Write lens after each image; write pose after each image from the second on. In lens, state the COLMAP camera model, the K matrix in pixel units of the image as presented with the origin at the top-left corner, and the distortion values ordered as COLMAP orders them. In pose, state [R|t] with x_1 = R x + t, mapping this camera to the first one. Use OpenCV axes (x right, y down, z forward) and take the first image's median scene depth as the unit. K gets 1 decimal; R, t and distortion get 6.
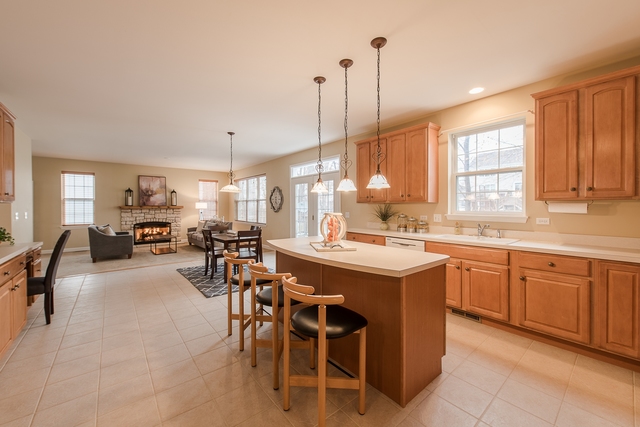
lens RADIAL K [[250.8, 0, 316.8], [0, 250.8, 208.4], [0, 0, 1]] dist [0.015771, -0.000847]
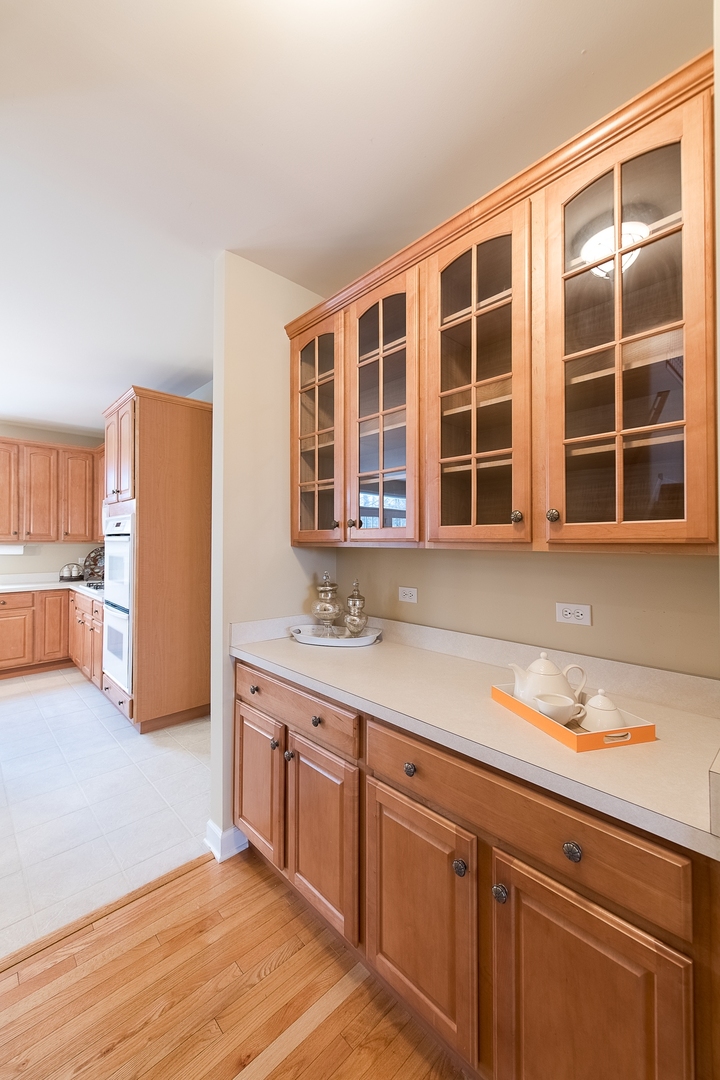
lens RADIAL K [[423.2, 0, 363.0], [0, 423.2, 537.1], [0, 0, 1]] dist [0.015771, -0.000847]
pose [[-0.086490, 0.016599, 0.996114, -1.022031], [0.006586, 0.999849, -0.016090, -0.018060], [-0.996231, 0.005169, -0.086586, -0.362585]]
